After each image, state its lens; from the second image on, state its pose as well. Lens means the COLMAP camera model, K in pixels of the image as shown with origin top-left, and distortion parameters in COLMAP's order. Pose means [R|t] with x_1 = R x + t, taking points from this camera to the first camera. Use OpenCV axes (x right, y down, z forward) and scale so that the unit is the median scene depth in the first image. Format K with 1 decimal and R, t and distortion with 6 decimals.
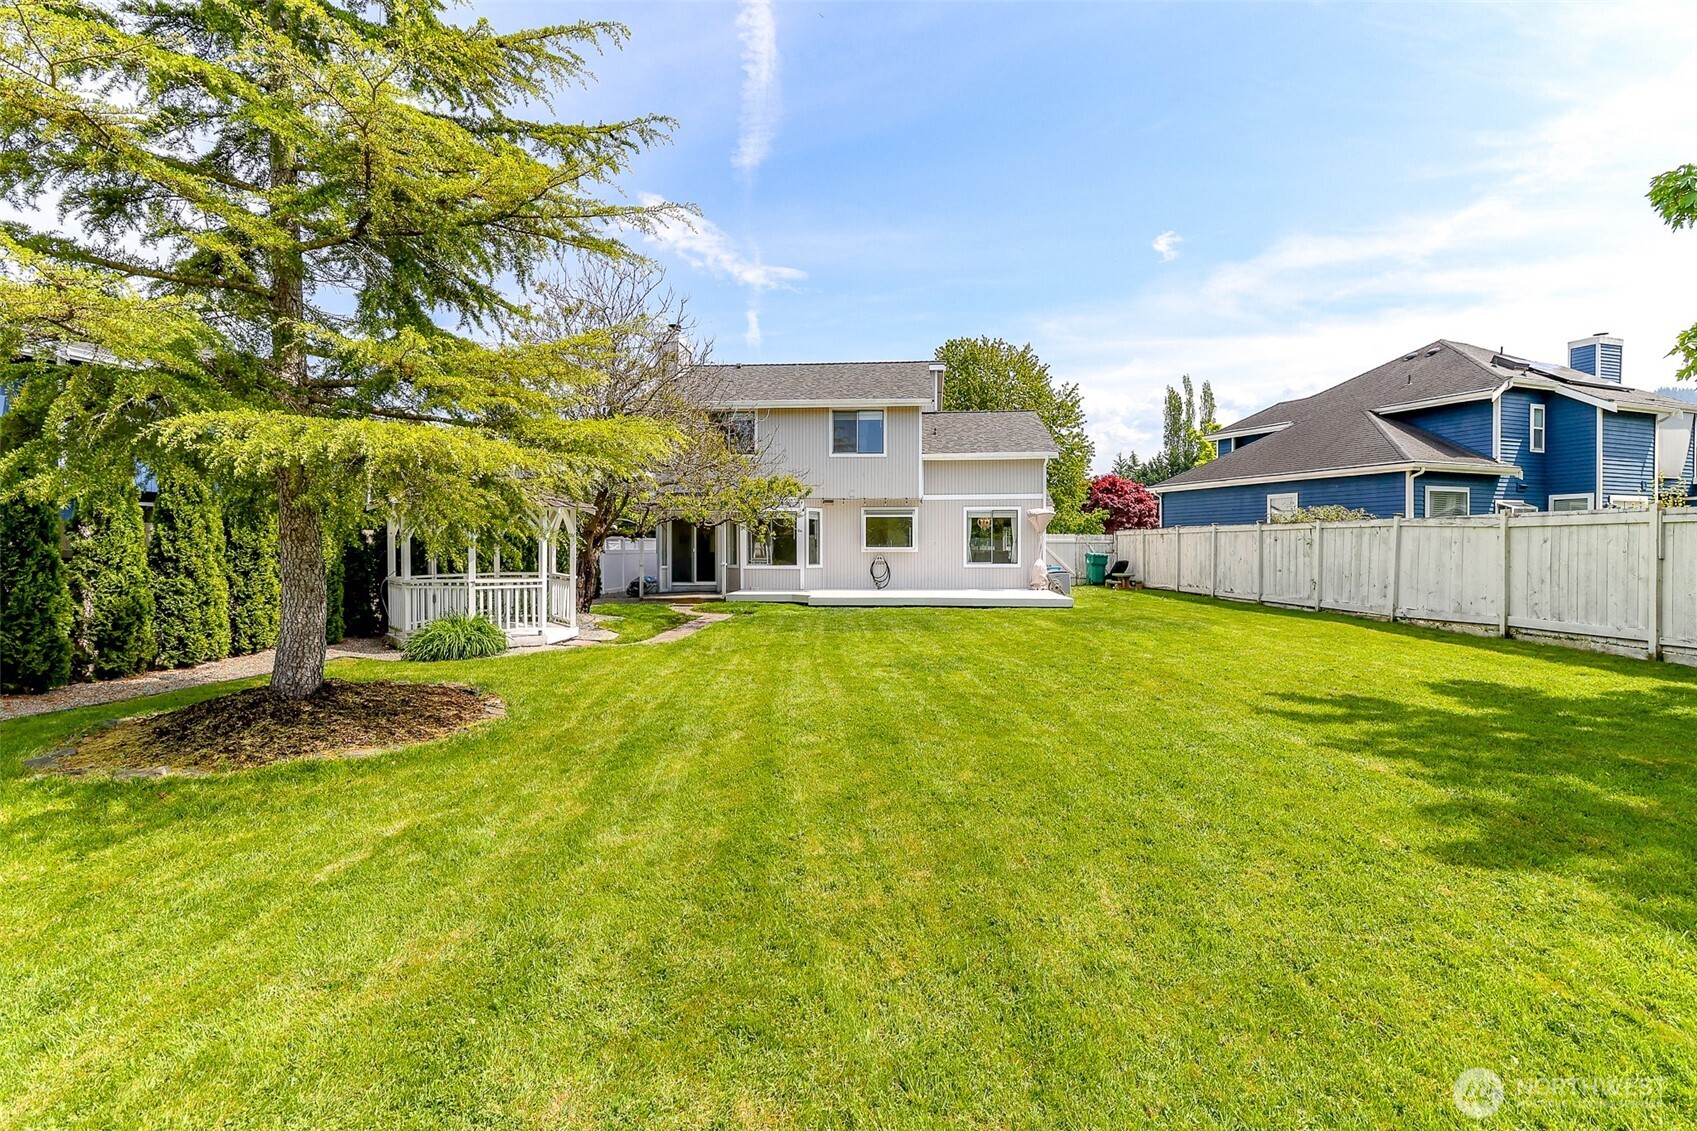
lens RADIAL K [[778.1, 0, 850.6], [0, 778.1, 560.3], [0, 0, 1]] dist [0.003651, 0.000393]
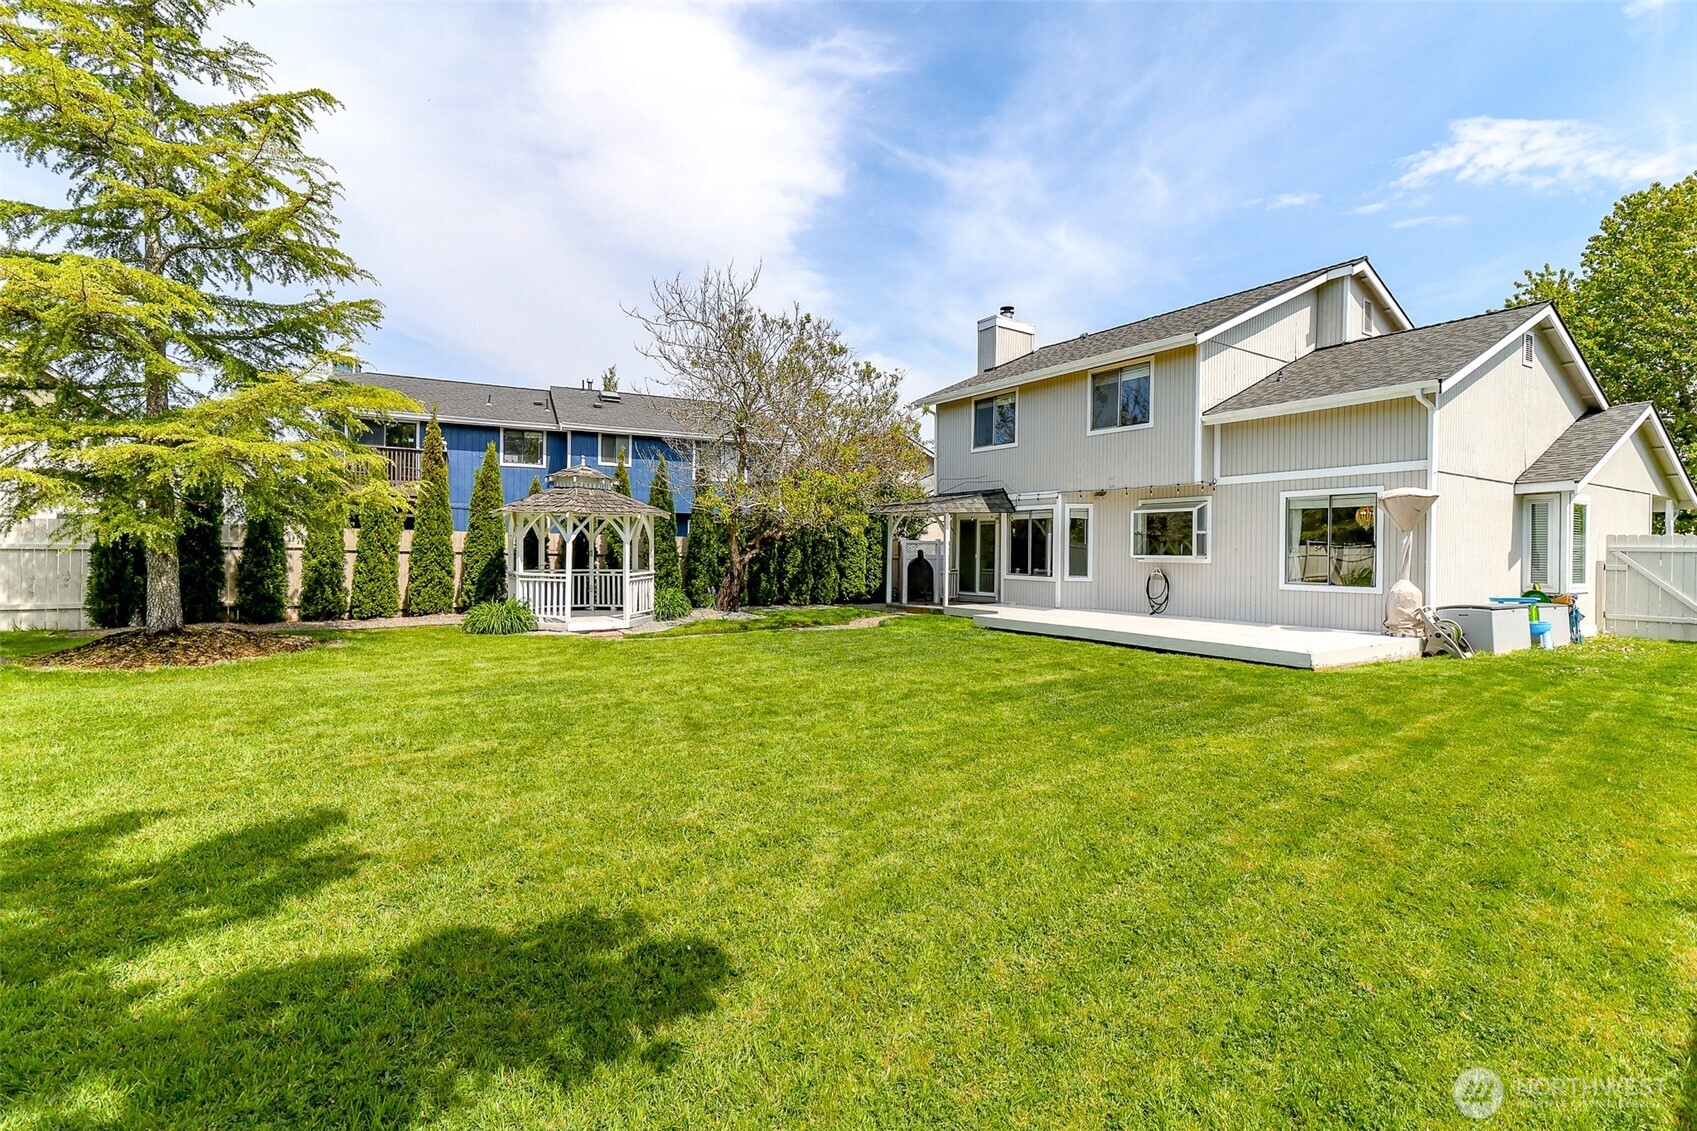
lens RADIAL K [[778.1, 0, 852.7], [0, 778.1, 555.9], [0, 0, 1]] dist [0.003651, 0.000393]
pose [[0.585225, 0.016038, -0.810712, 0.451276], [-0.028167, 0.999603, -0.000558, -0.008718], [0.810382, 0.023162, 0.585444, 0.369714]]
